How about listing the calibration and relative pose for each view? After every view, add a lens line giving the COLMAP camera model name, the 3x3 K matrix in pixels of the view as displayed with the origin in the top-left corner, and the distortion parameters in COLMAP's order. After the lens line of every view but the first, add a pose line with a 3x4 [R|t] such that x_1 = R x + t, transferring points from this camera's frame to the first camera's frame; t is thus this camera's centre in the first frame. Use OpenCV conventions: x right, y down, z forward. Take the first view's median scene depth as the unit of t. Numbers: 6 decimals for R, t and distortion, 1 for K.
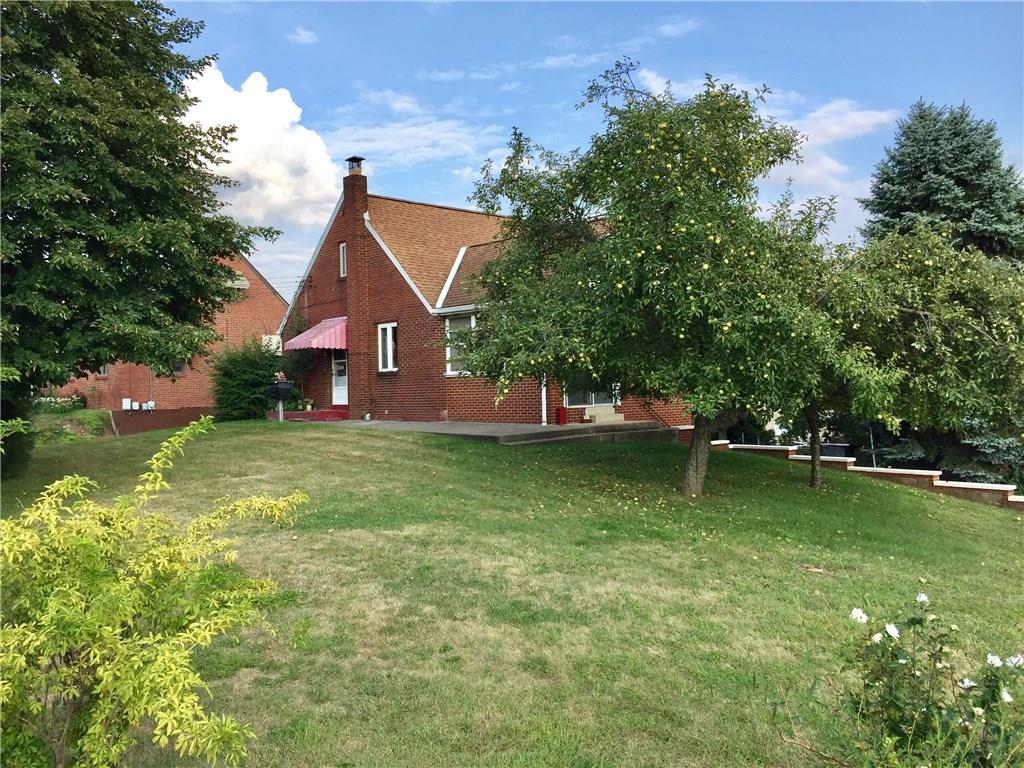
lens RADIAL K [[884.1, 0, 517.1], [0, 884.1, 379.5], [0, 0, 1]] dist [0.089885, -0.149283]
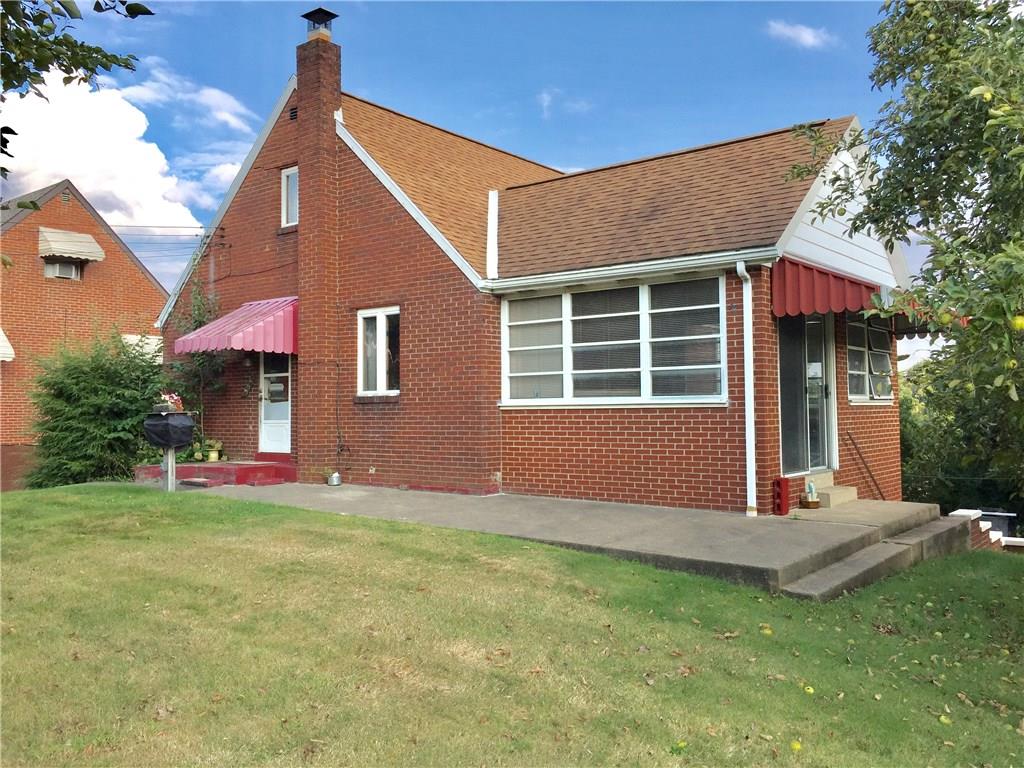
lens RADIAL K [[884.1, 0, 517.1], [0, 884.1, 379.5], [0, 0, 1]] dist [0.089885, -0.149283]
pose [[0.988312, 0.024286, 0.150500, -0.138181], [-0.020018, 0.999355, -0.029811, -0.004567], [-0.151127, 0.026450, 0.988160, 0.432022]]
